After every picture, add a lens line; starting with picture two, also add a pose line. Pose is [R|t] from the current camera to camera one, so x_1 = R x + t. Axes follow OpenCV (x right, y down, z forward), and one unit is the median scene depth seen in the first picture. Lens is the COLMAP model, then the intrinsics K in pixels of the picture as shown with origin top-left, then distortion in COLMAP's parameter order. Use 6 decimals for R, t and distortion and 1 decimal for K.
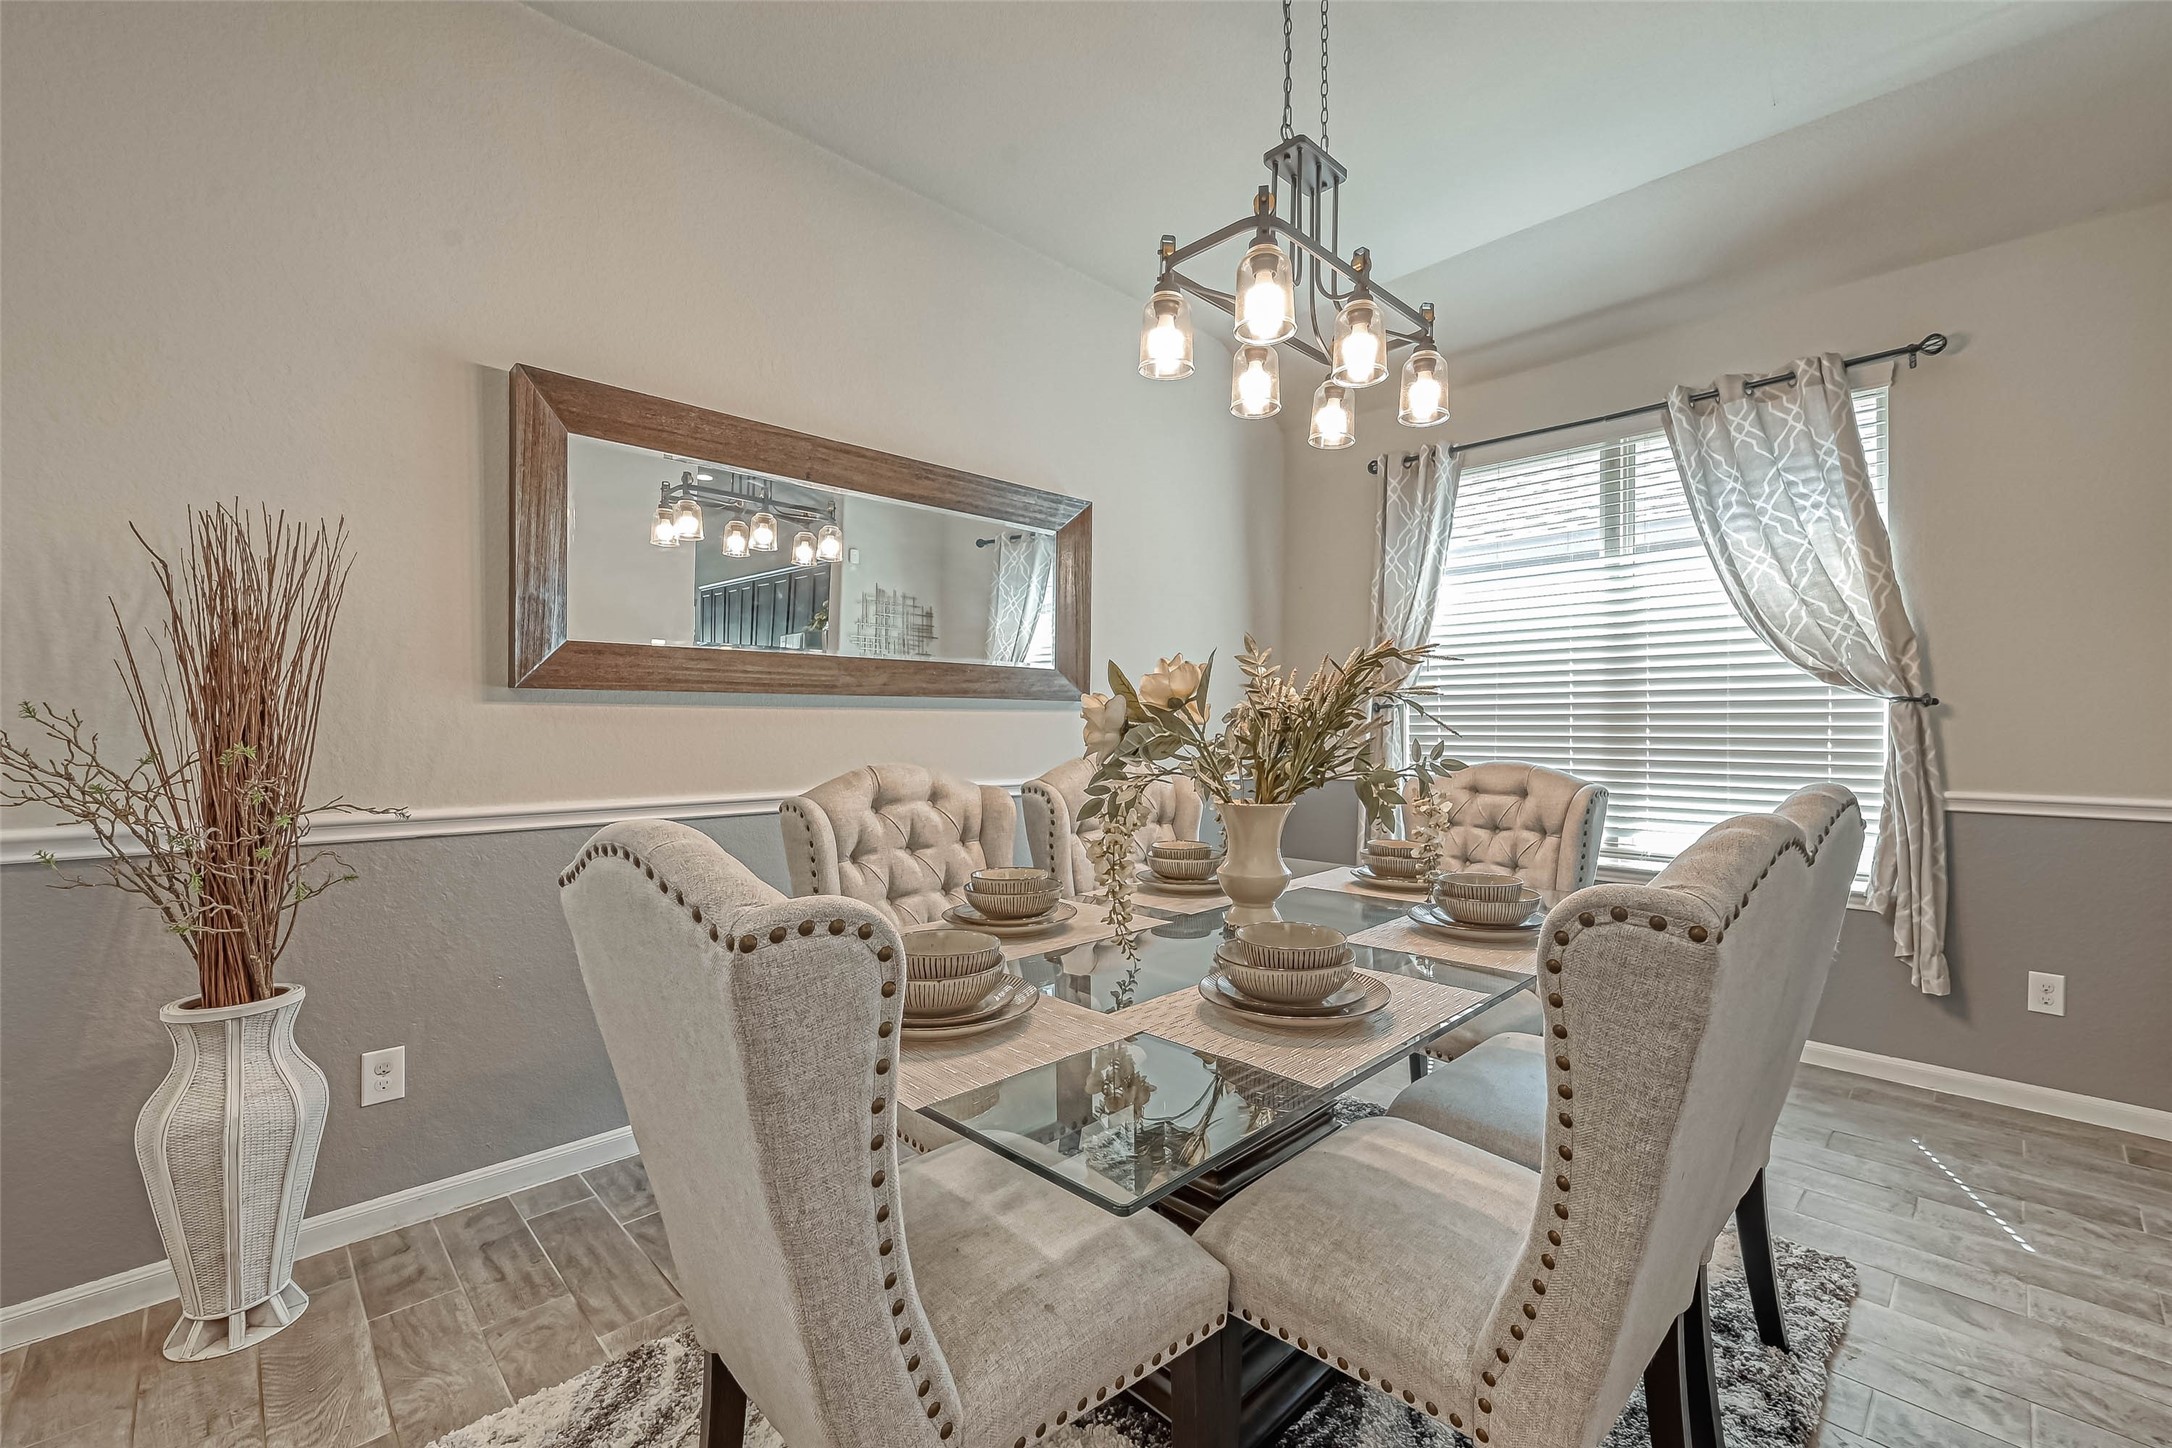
lens RADIAL K [[914.1, 0, 1086.0], [0, 914.1, 724.0], [0, 0, 1]] dist [-0.001414, -0.000181]
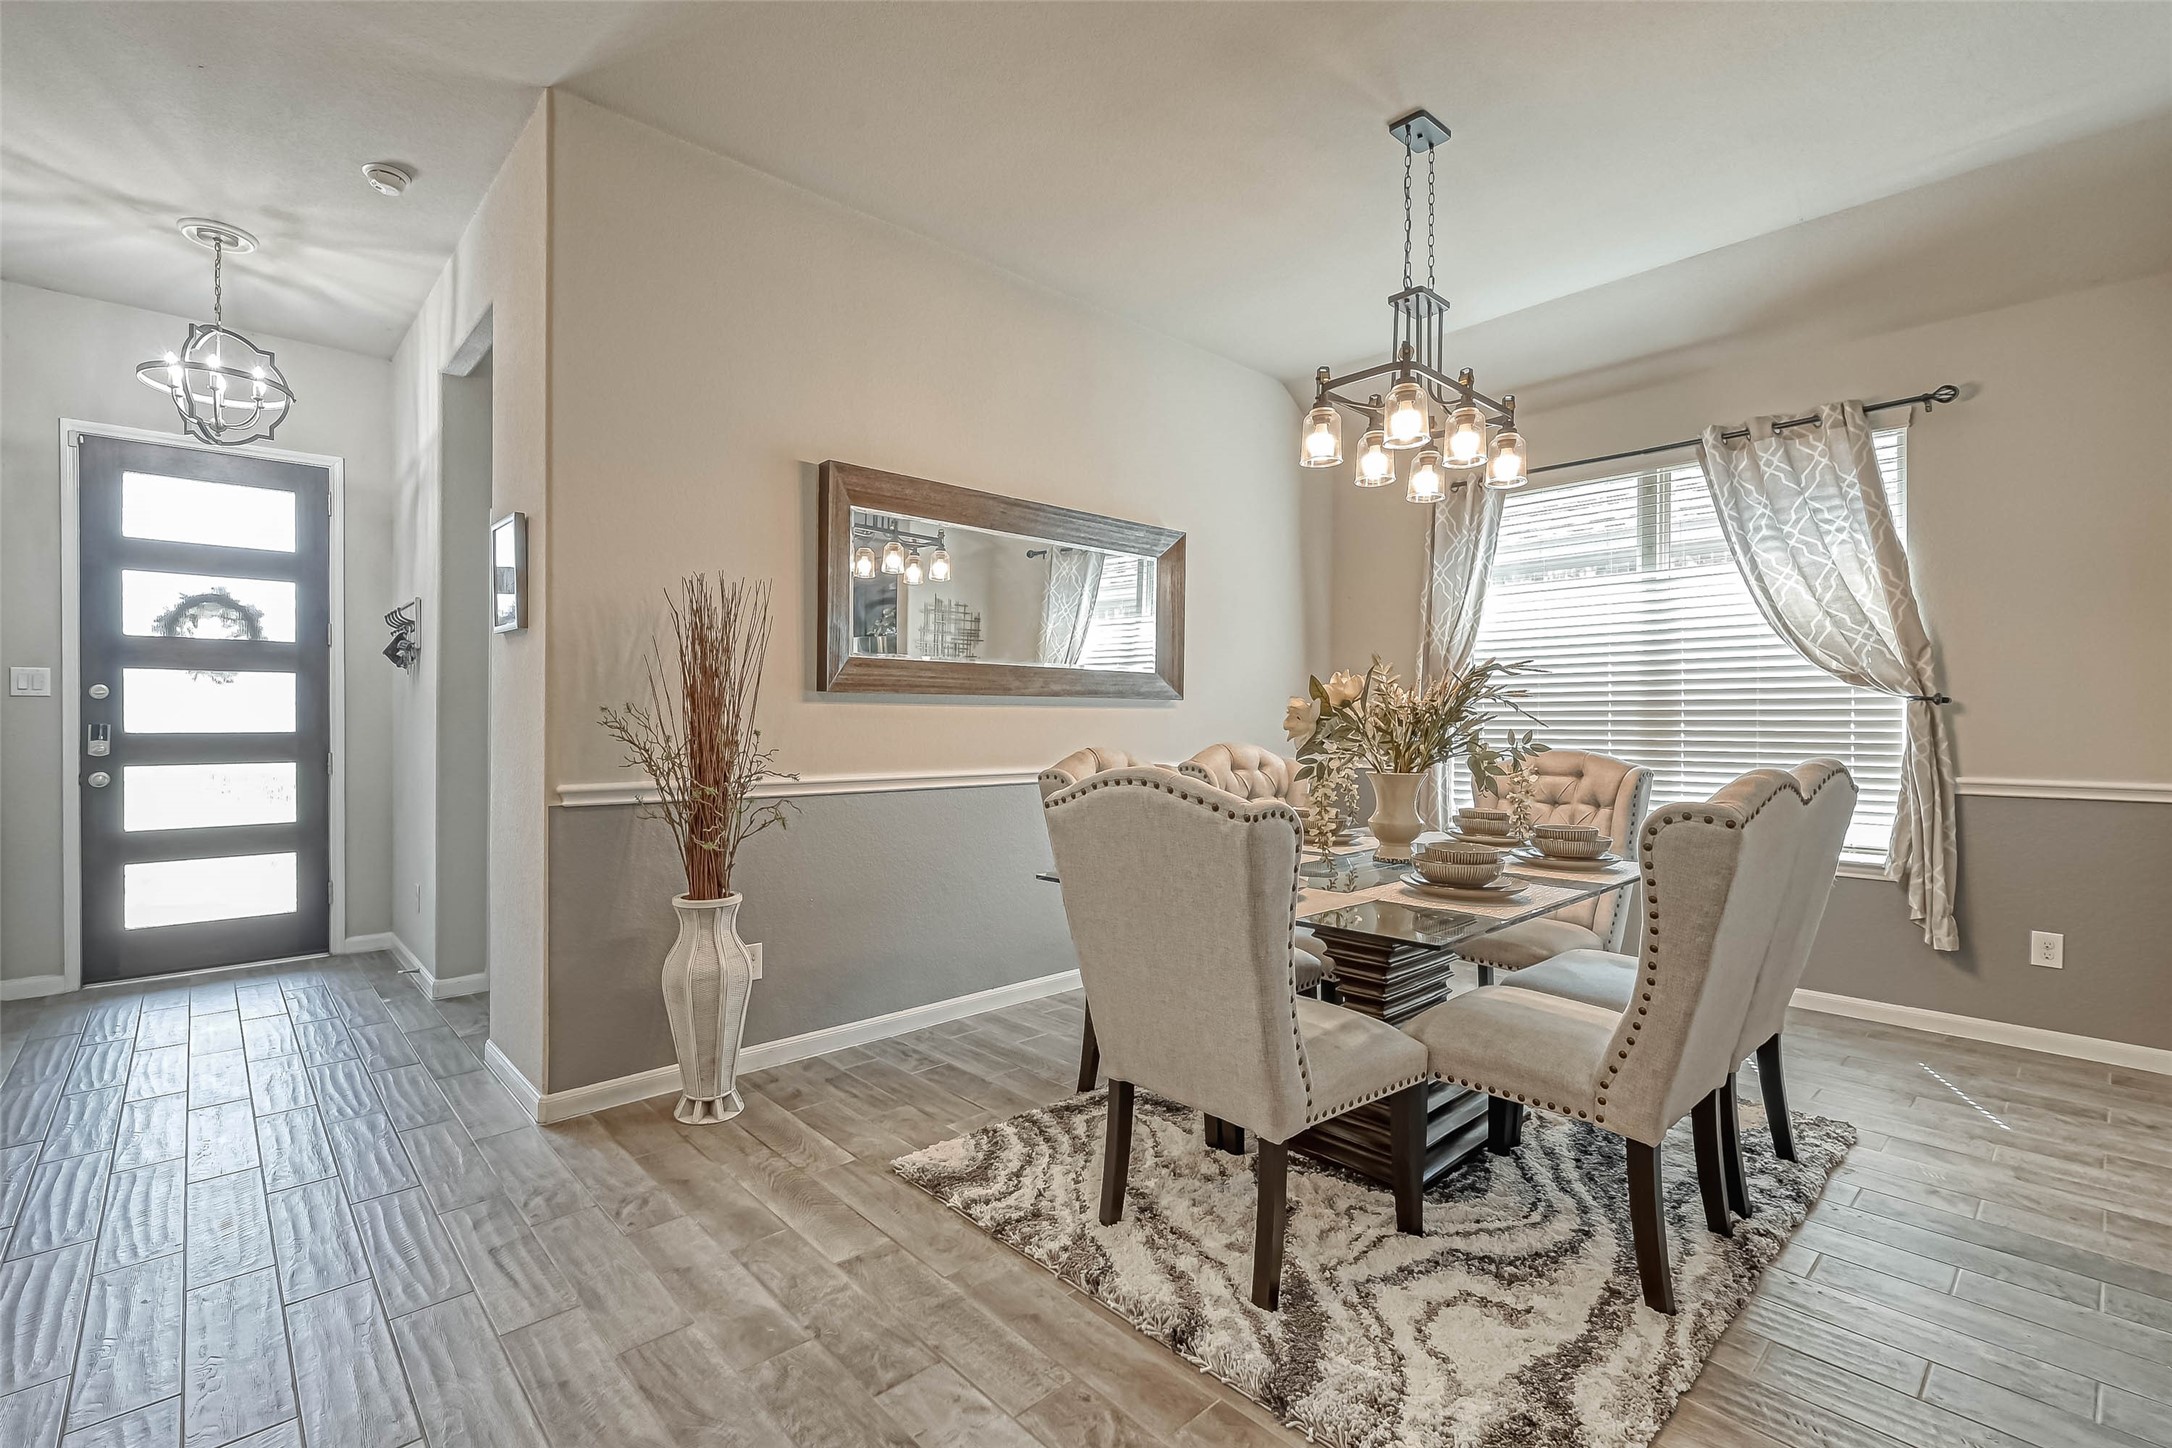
lens RADIAL K [[947.4, 0, 959.8], [0, 947.4, 722.1], [0, 0, 1]] dist [-0.000611, -0.000710]
pose [[0.995797, 0.001228, -0.091584, -0.217119], [-0.001028, 0.999997, 0.002236, 0.002243], [0.091587, -0.002133, 0.995795, -0.321928]]
